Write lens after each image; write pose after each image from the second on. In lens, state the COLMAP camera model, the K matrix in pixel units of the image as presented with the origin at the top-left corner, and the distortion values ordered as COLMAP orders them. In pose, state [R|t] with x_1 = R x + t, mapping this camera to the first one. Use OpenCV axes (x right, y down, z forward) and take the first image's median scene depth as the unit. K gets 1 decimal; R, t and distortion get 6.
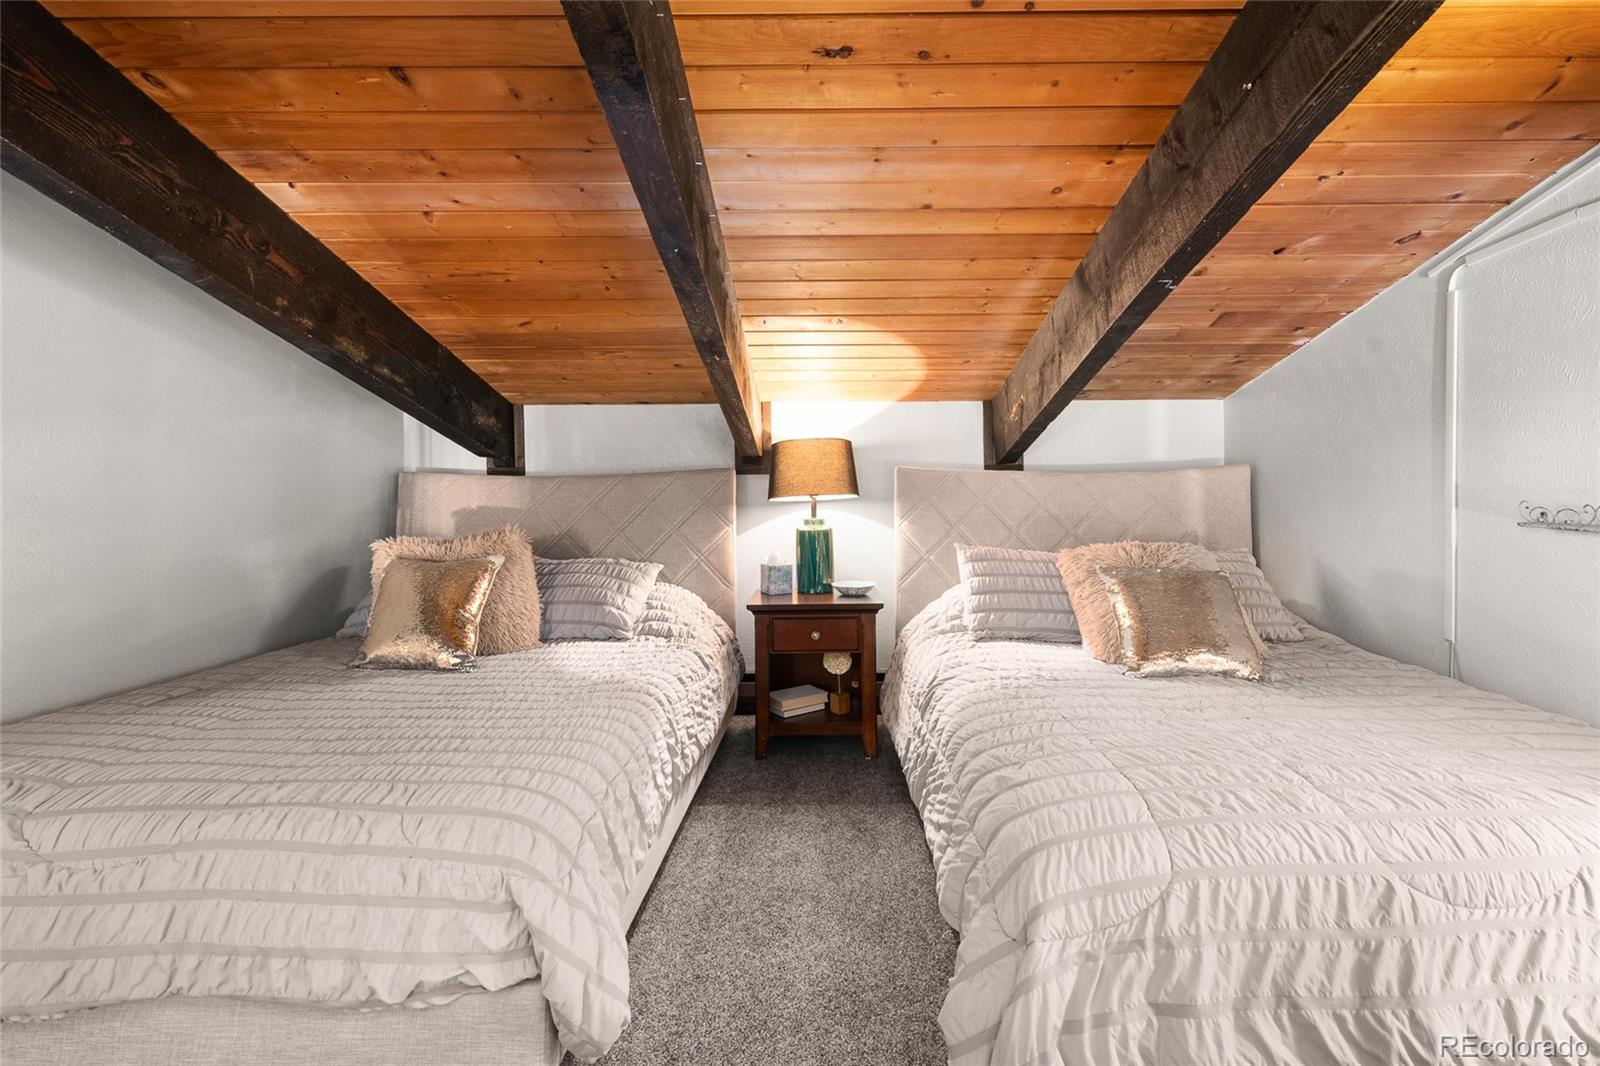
lens RADIAL K [[719.9, 0, 804.2], [0, 719.9, 479.5], [0, 0, 1]] dist [0.001129, 0.000050]
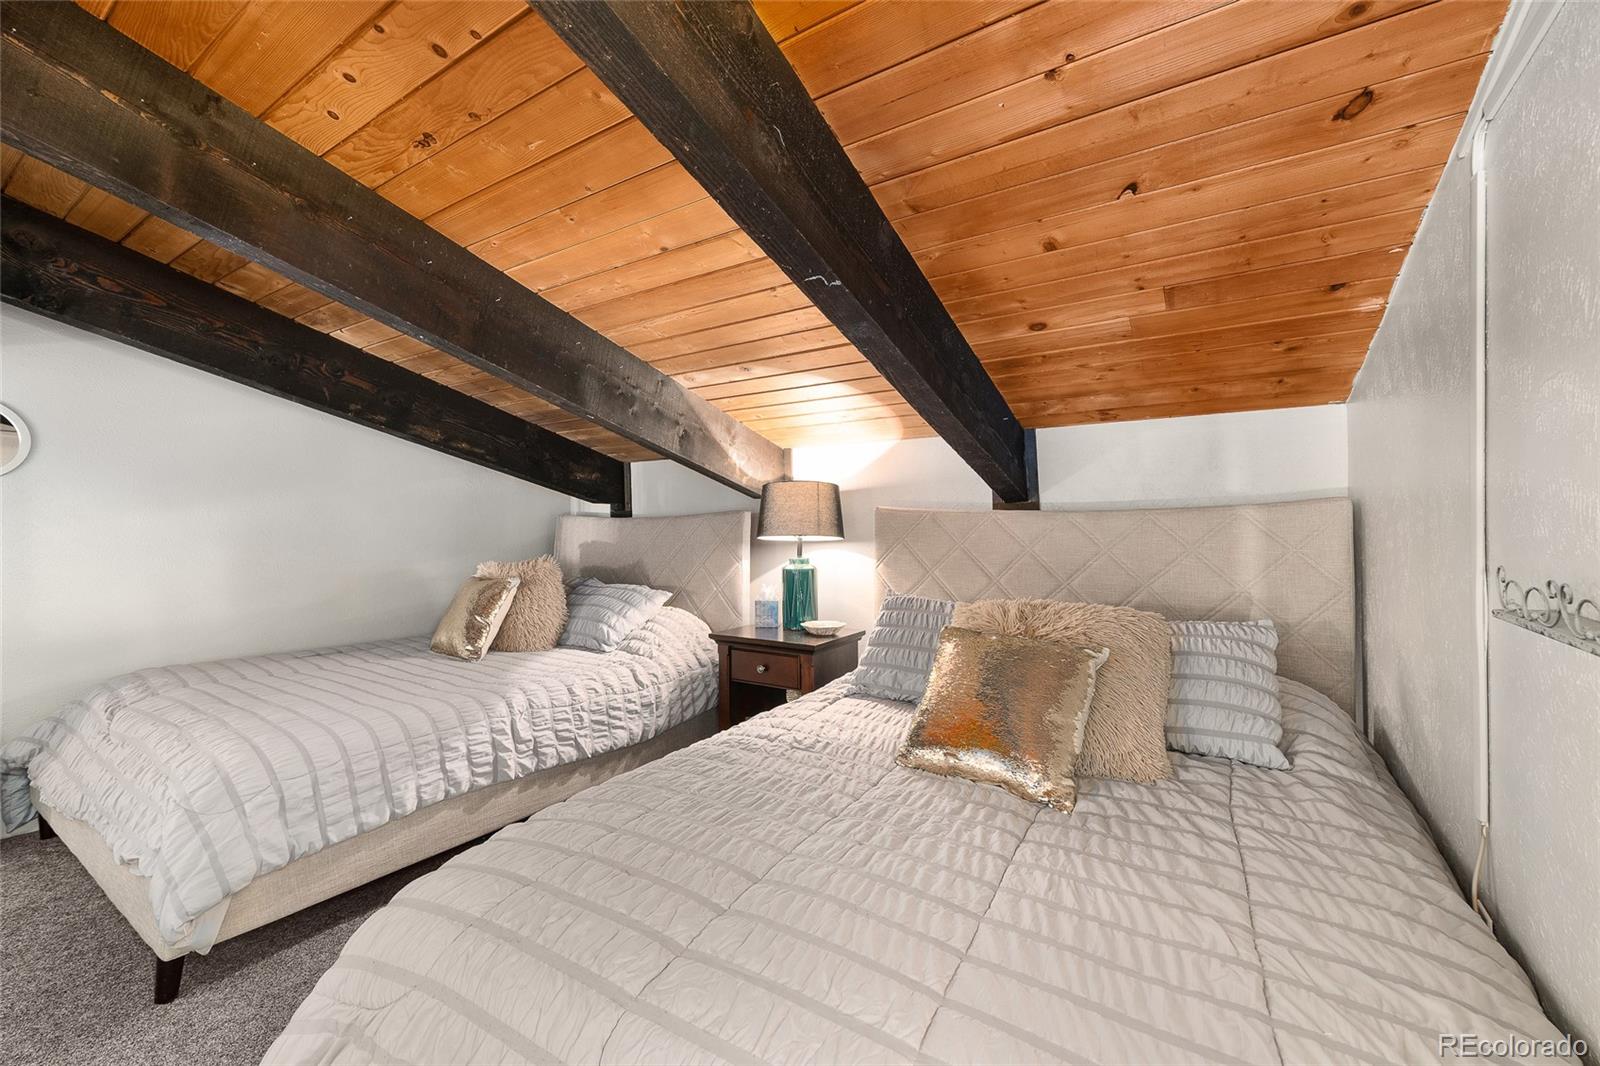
lens RADIAL K [[625.3, 0, 797.1], [0, 625.3, 515.9], [0, 0, 1]] dist [0.000257, 0.000062]
pose [[0.846298, -0.004796, -0.532689, 0.498798], [0.001732, 0.999979, -0.006251, -0.001095], [0.532708, 0.004368, 0.846288, 0.233472]]
